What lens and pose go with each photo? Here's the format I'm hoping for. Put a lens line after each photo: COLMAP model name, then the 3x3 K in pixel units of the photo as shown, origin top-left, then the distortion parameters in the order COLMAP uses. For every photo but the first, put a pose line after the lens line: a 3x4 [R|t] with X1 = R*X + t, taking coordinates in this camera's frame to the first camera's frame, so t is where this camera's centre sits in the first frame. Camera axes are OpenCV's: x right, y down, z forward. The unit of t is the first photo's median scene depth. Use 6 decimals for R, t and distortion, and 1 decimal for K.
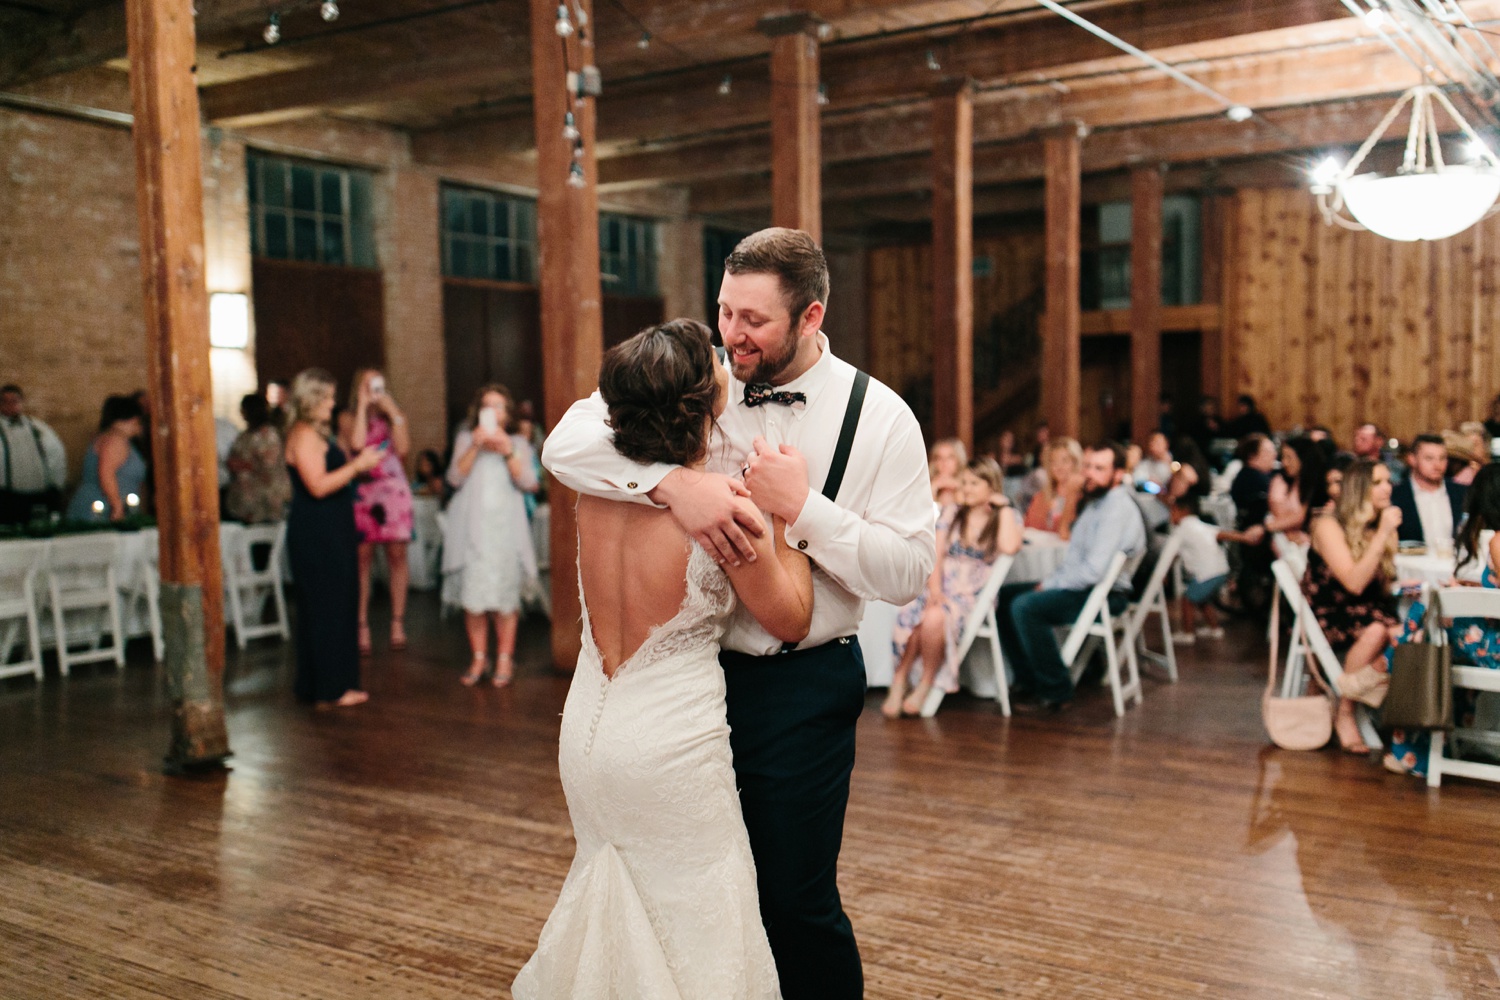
lens RADIAL K [[1484.5, 0, 750.0], [0, 1484.5, 500.0], [0, 0, 1]] dist [0.110363, -0.164852]
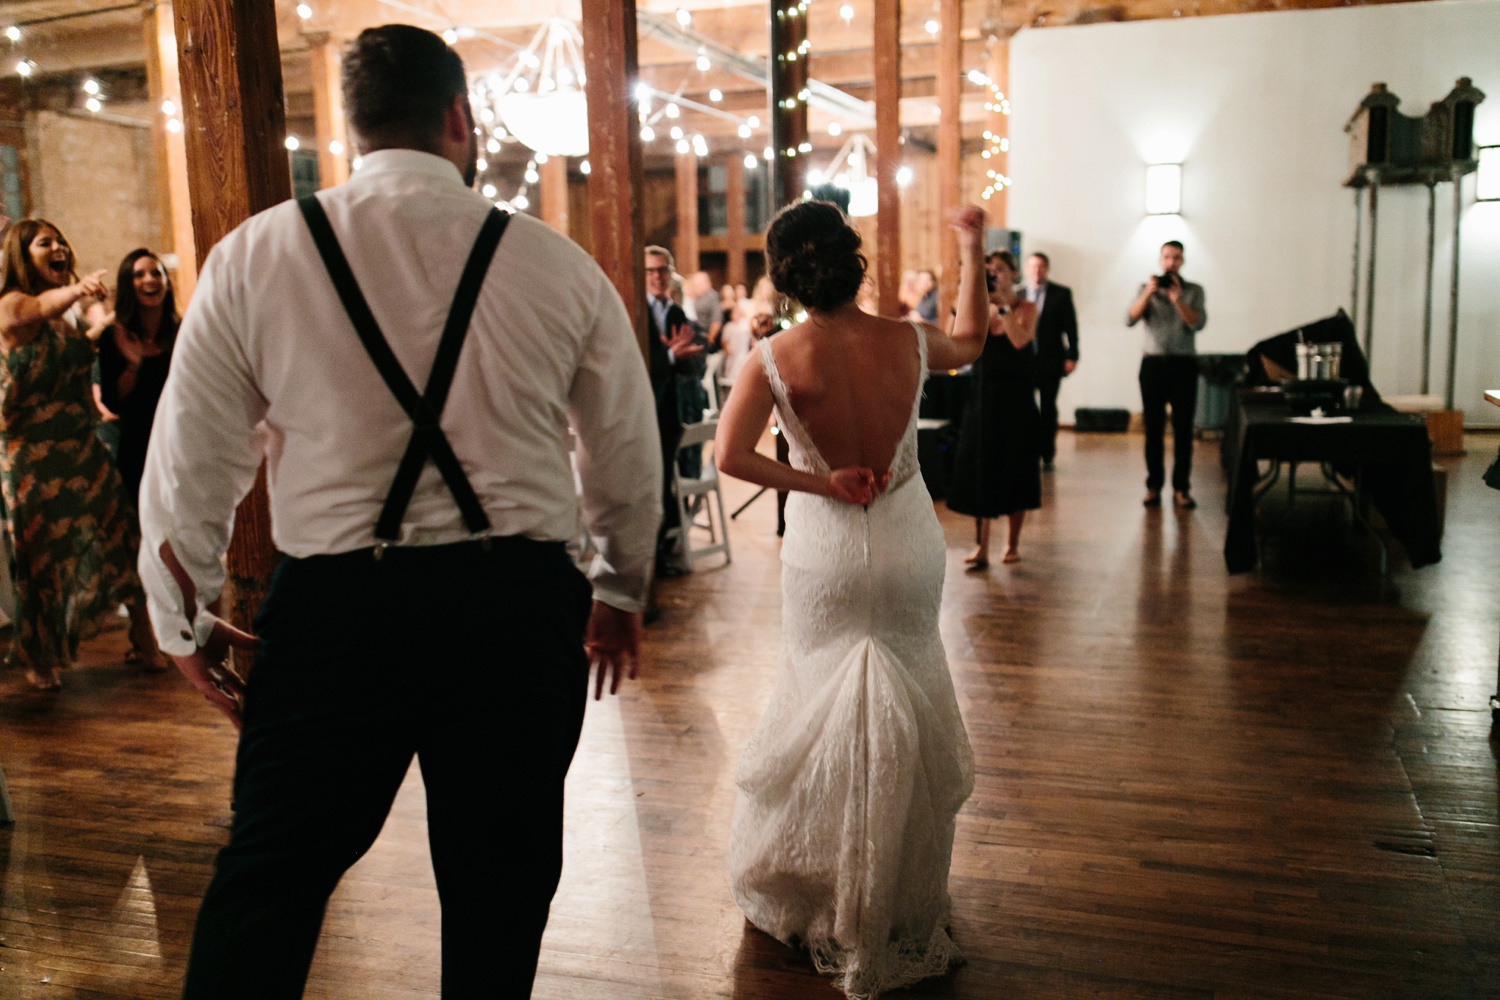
lens RADIAL K [[1528.2, 0, 750.0], [0, 1528.2, 500.0], [0, 0, 1]] dist [0.113742, -0.157943]
pose [[0.969700, -0.039021, 0.241164, -0.185986], [0.022866, 0.997325, 0.069425, 0.061084], [-0.243228, -0.061807, 0.967998, -0.869085]]
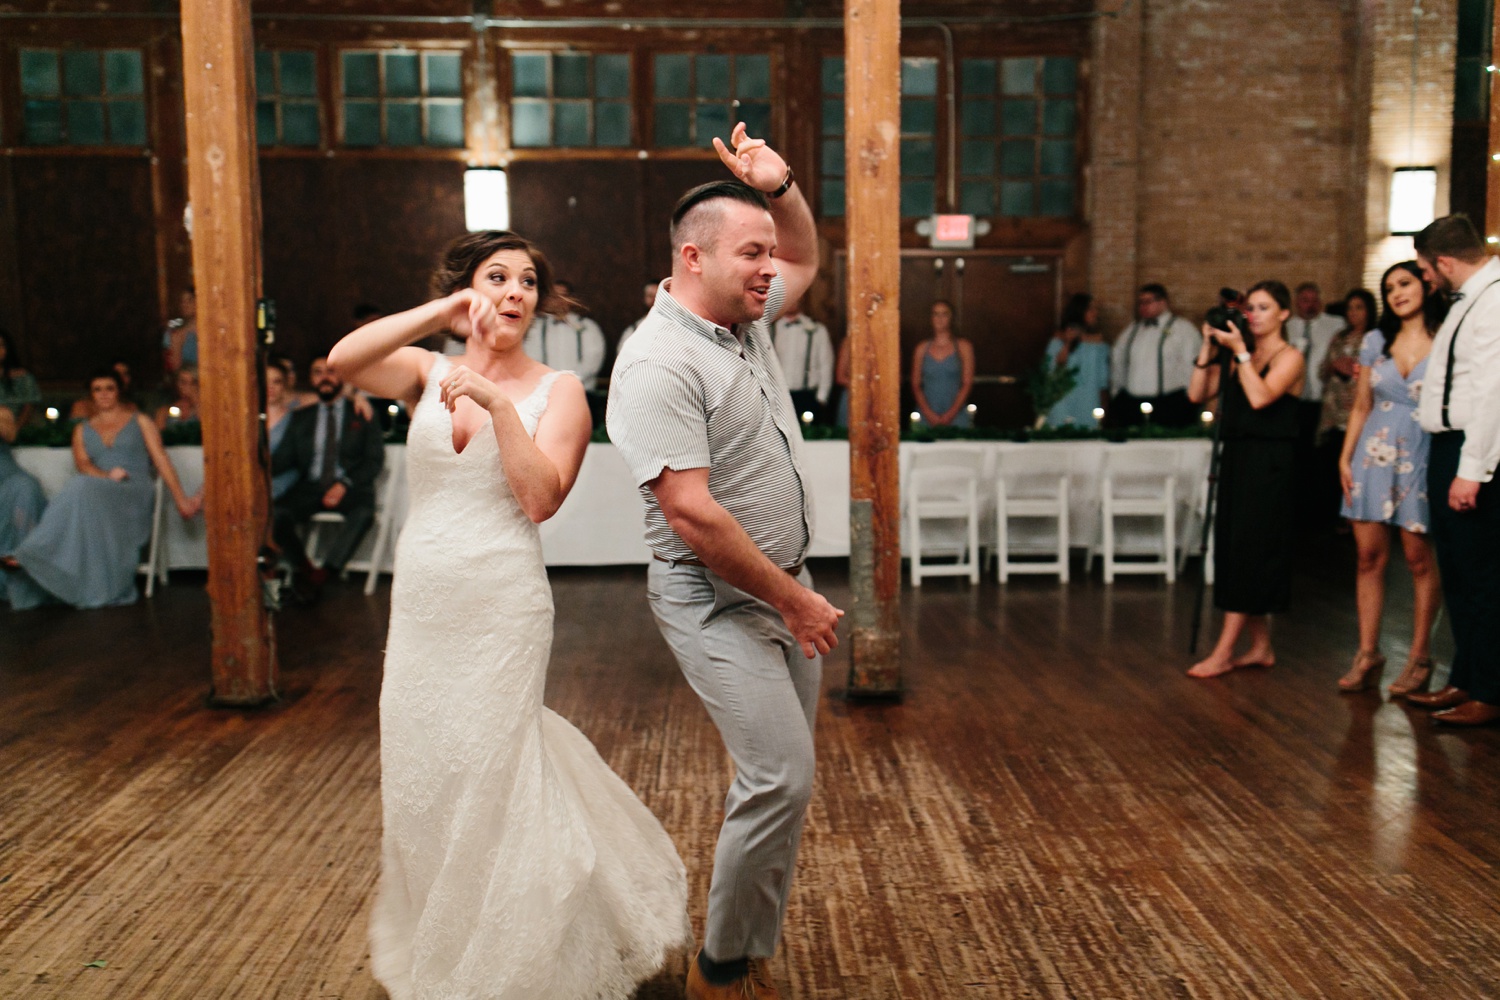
lens RADIAL K [[1528.2, 0, 750.0], [0, 1528.2, 500.0], [0, 0, 1]] dist [0.113742, -0.157943]
pose [[0.580043, 0.098631, -0.808593, 0.177199], [-0.048734, 0.995066, 0.086418, -0.010978], [0.813127, -0.010720, 0.581988, 0.207820]]
